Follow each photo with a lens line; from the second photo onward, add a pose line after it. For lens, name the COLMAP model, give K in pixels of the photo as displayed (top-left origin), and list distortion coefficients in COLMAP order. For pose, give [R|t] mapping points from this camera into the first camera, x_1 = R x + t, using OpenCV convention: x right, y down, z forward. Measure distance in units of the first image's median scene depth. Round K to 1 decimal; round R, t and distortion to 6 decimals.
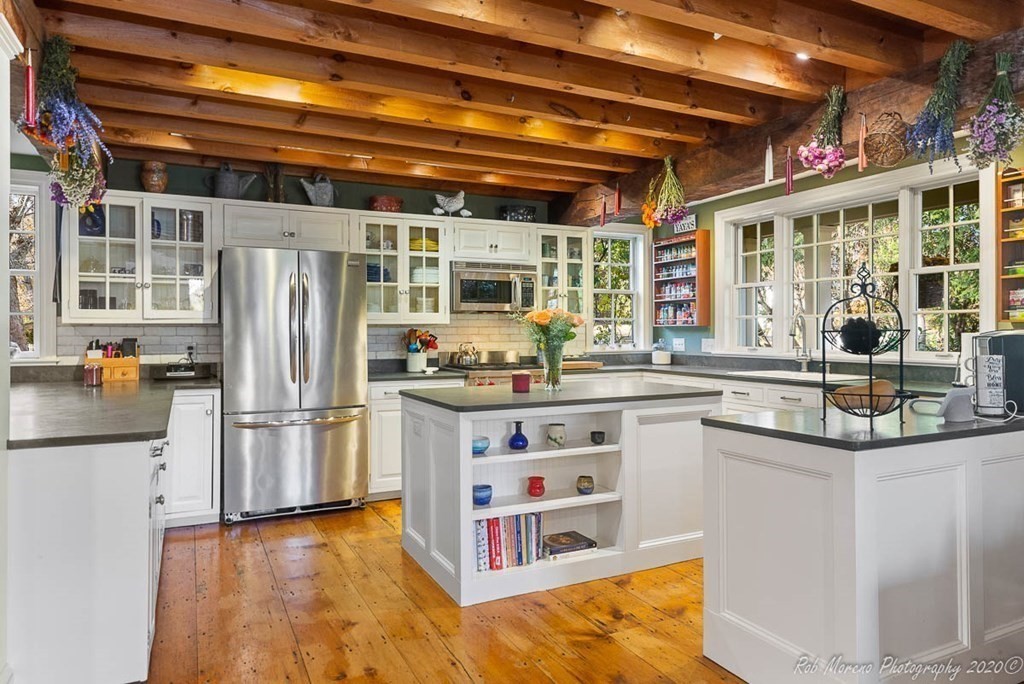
lens RADIAL K [[654.0, 0, 510.0], [0, 654.0, 328.1], [0, 0, 1]] dist [-0.002300, 0.004269]
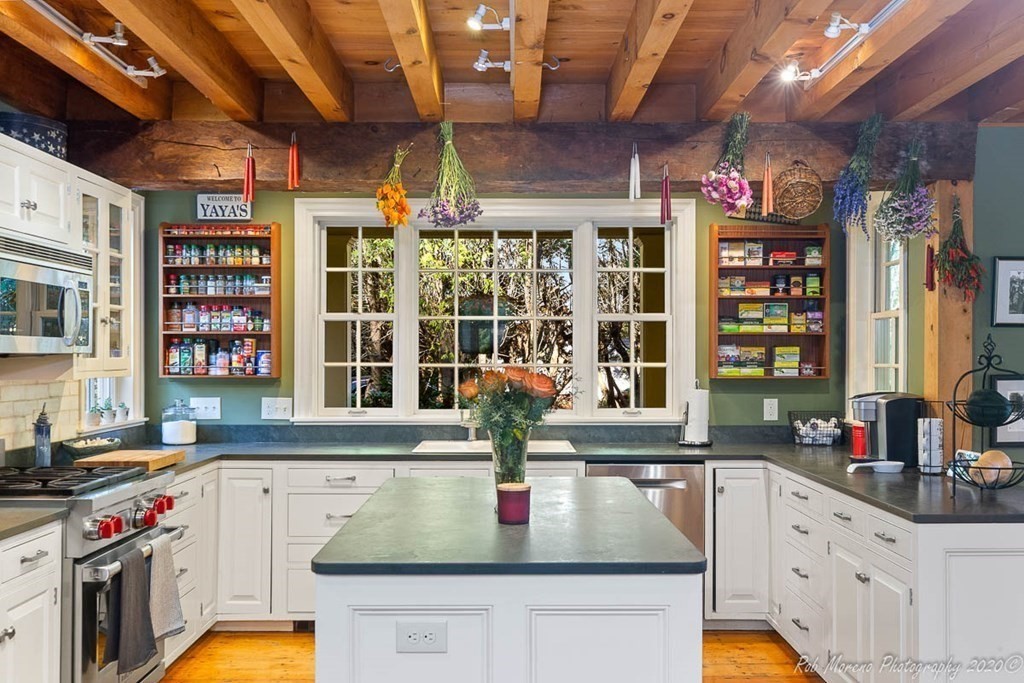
lens RADIAL K [[951.6, 0, 516.2], [0, 951.6, 348.3], [0, 0, 1]] dist [0.002273, 0.000000]
pose [[0.430058, 0.012497, 0.902715, -0.501244], [-0.006341, 0.999921, -0.010821, -0.027004], [-0.902779, -0.001070, 0.430104, 0.475675]]
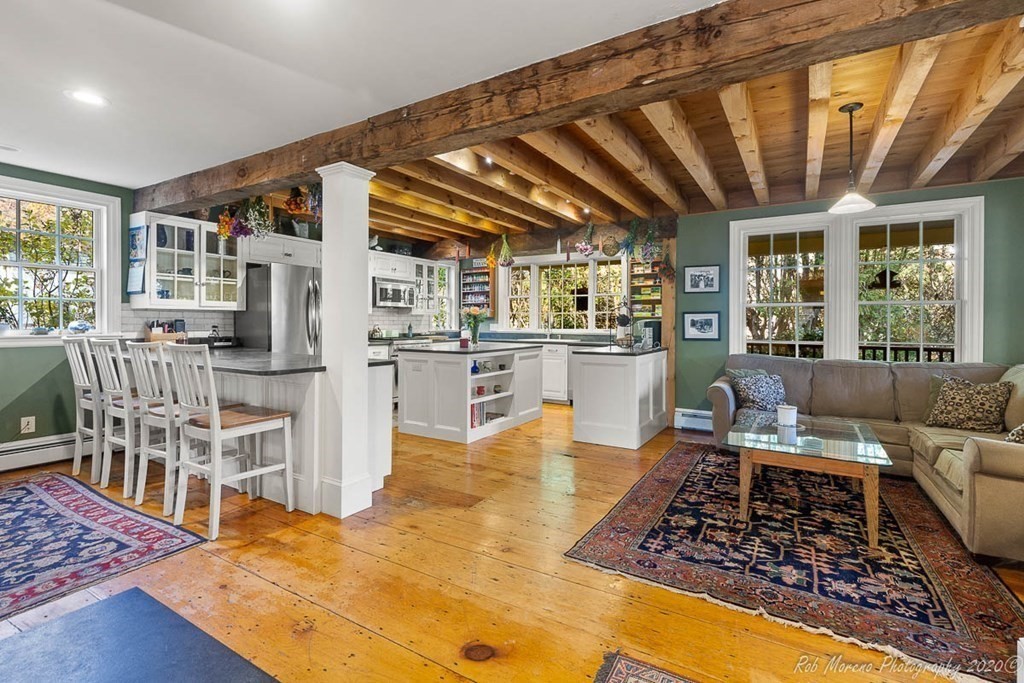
lens RADIAL K [[473.3, 0, 512.9], [0, 473.3, 323.0], [0, 0, 1]] dist [0.004082, 0.000106]
pose [[0.844562, 0.008025, 0.535398, -0.467435], [-0.011487, 0.999929, 0.003133, 0.010138], [-0.535335, -0.008796, 0.844594, -0.241918]]
